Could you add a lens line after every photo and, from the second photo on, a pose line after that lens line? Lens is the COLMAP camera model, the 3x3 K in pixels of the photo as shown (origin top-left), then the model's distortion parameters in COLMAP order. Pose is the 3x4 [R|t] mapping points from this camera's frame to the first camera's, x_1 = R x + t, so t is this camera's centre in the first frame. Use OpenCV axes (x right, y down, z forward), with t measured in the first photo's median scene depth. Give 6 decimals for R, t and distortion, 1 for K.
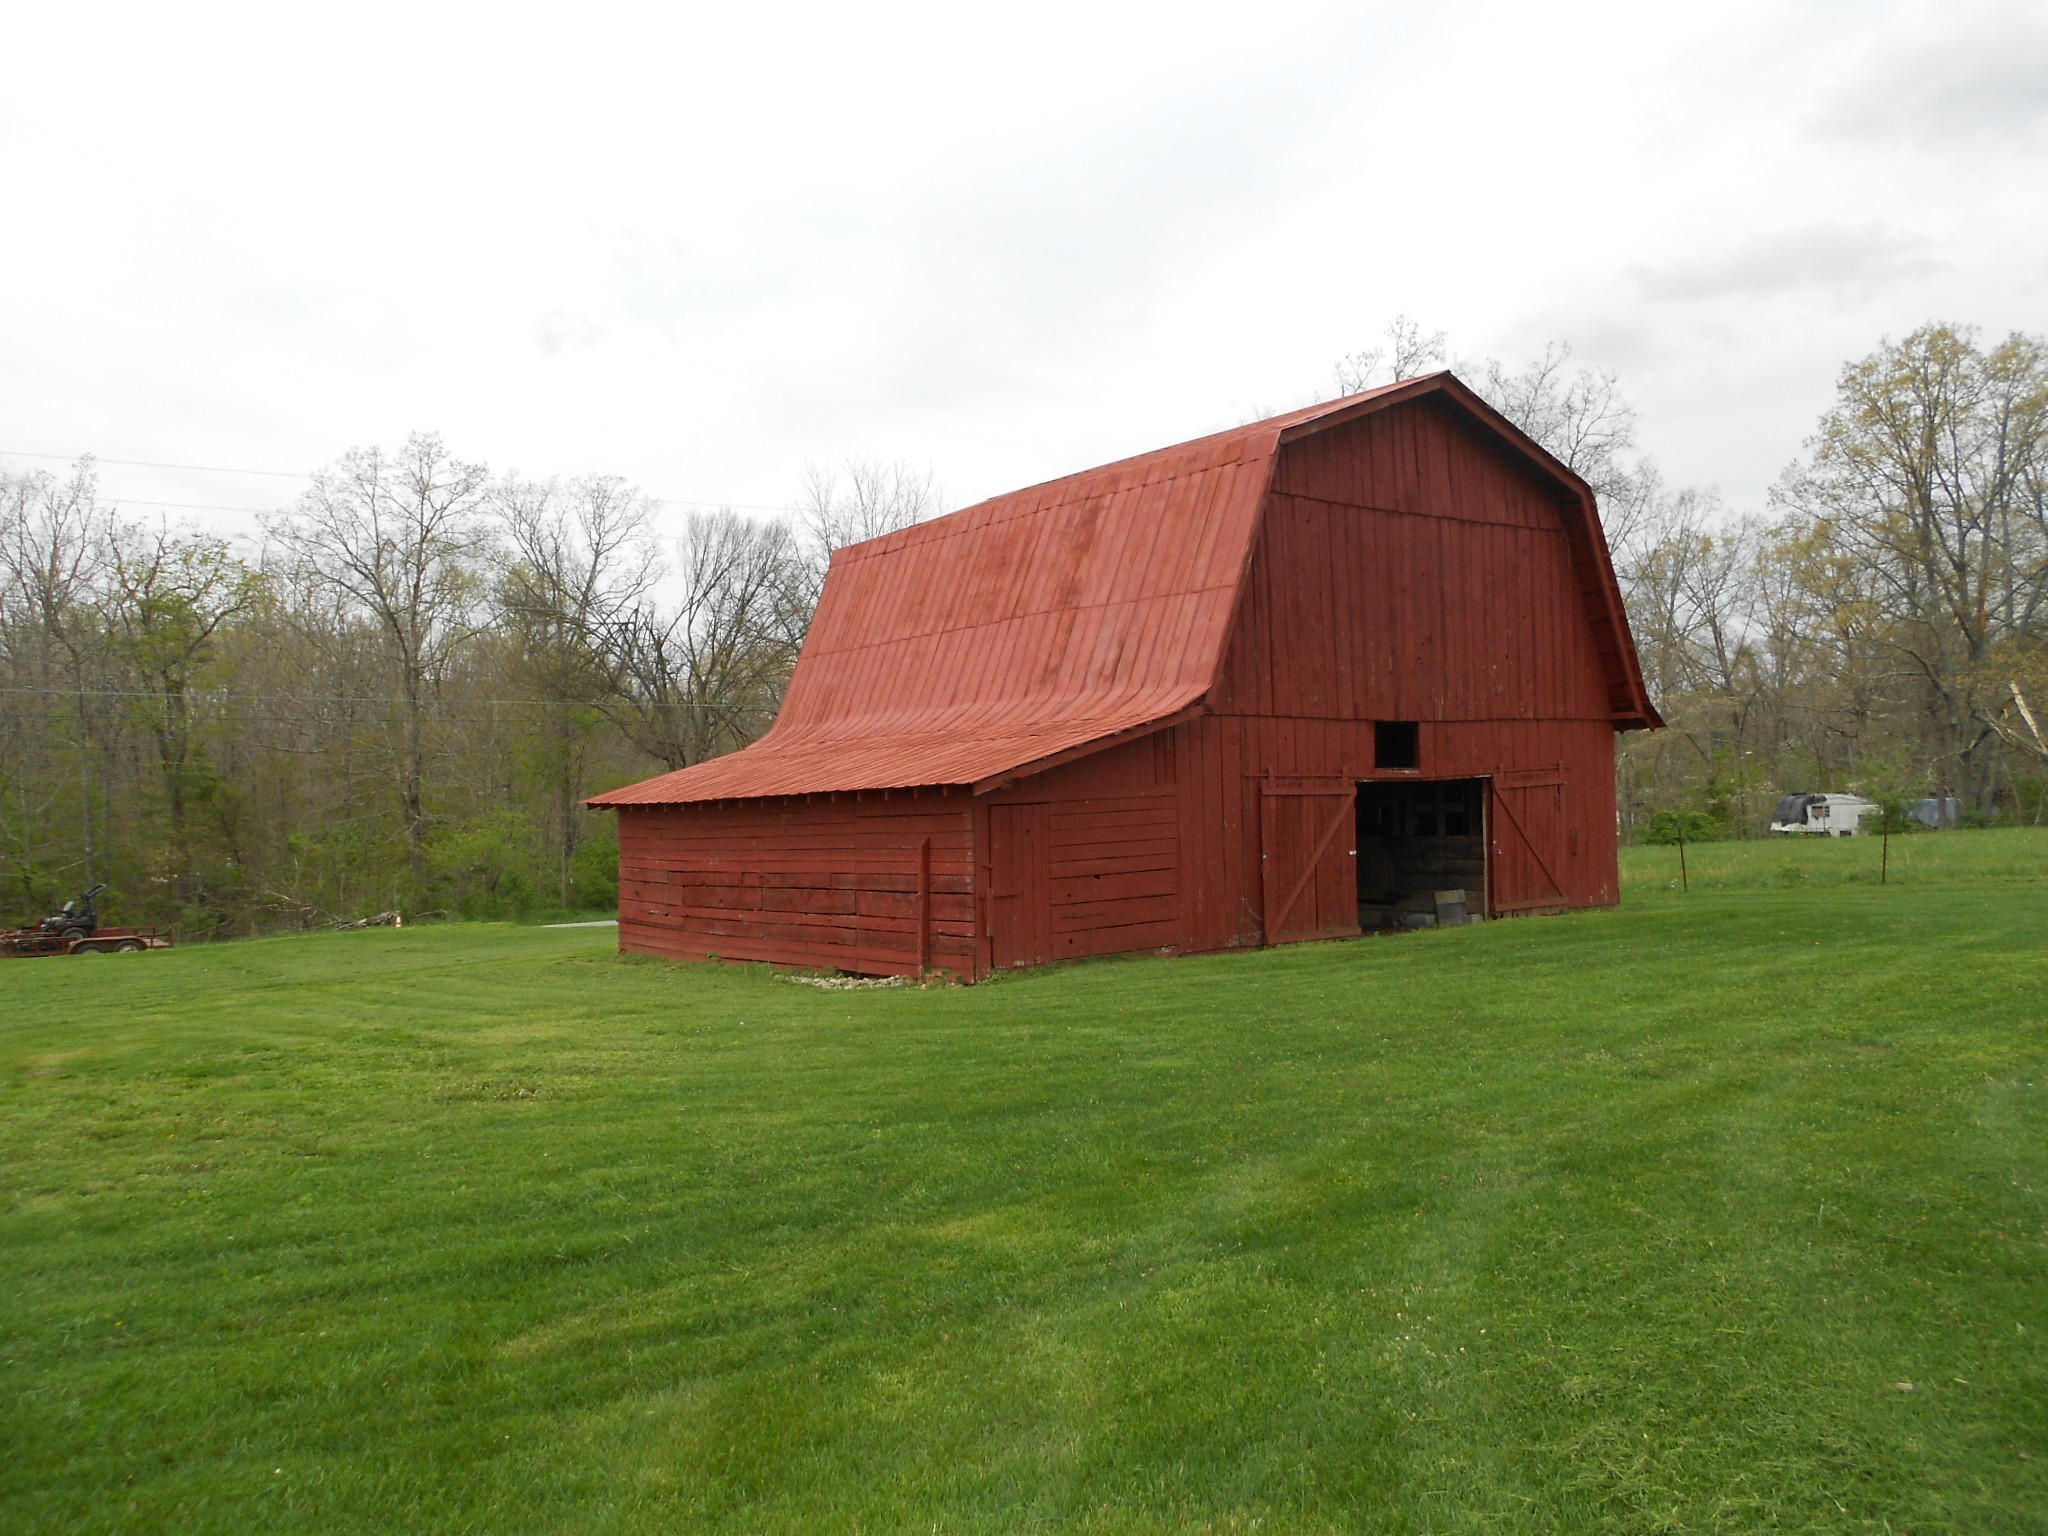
lens RADIAL K [[1589.9, 0, 1024.7], [0, 1589.9, 838.6], [0, 0, 1]] dist [-0.002847, 0.002372]
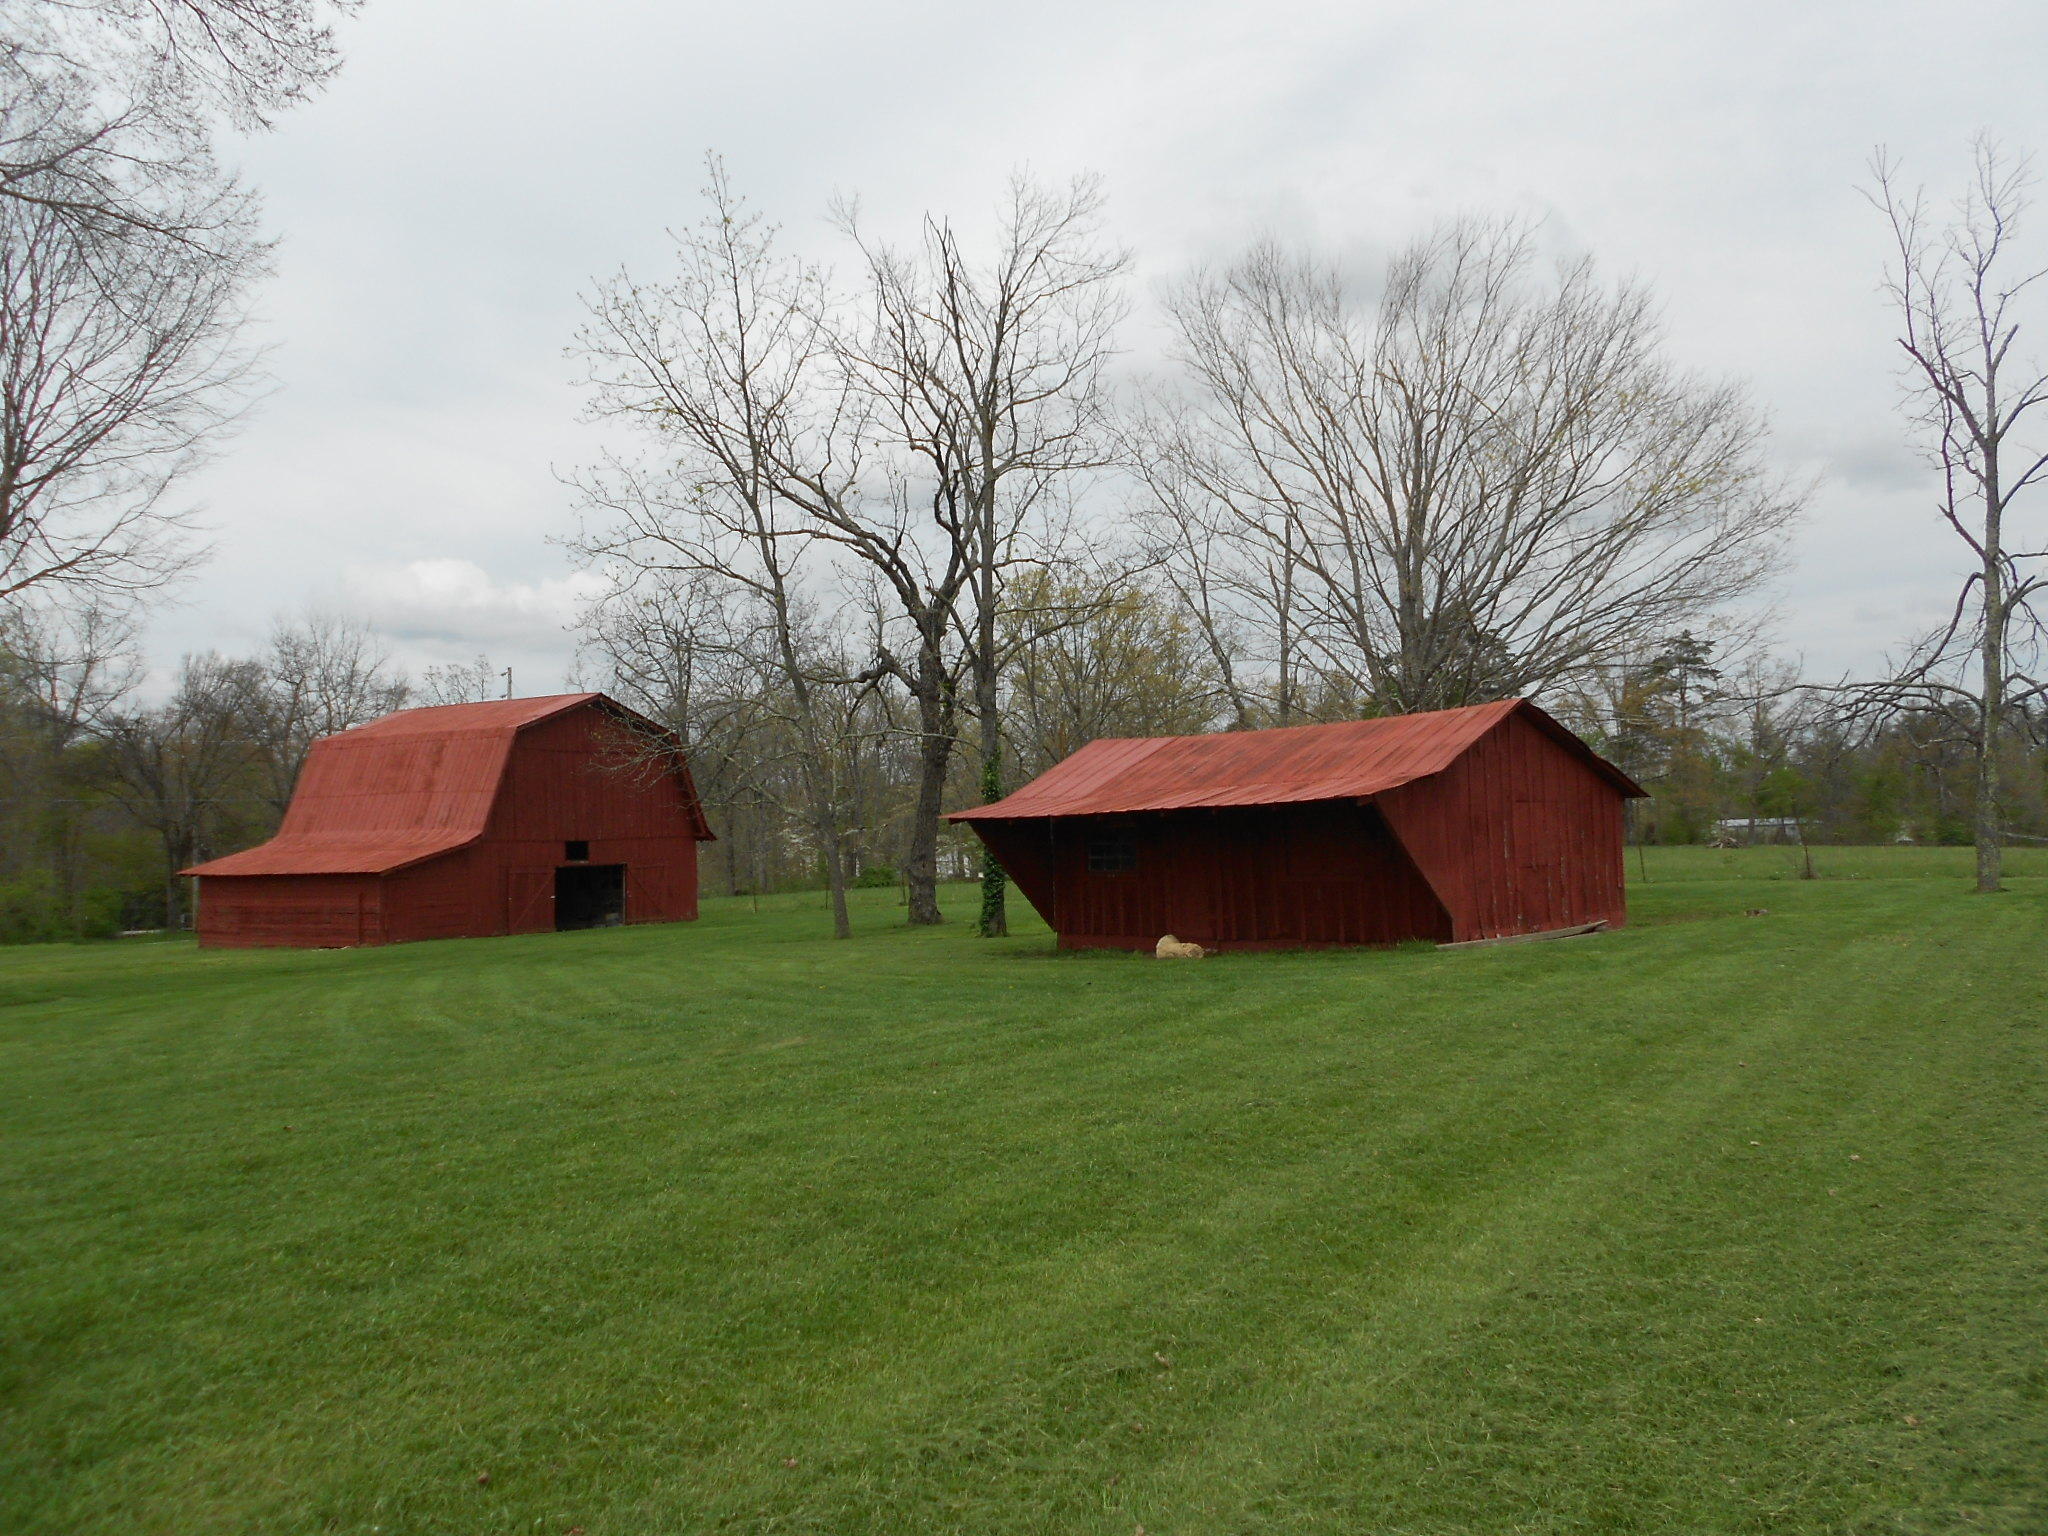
lens RADIAL K [[1665.1, 0, 1020.2], [0, 1665.1, 835.1], [0, 0, 1]] dist [0.010229, -0.001923]
pose [[0.952054, 0.005730, 0.305877, 0.104291], [0.002187, 0.999672, -0.025536, -0.017801], [-0.305923, 0.024980, 0.951729, -1.543720]]
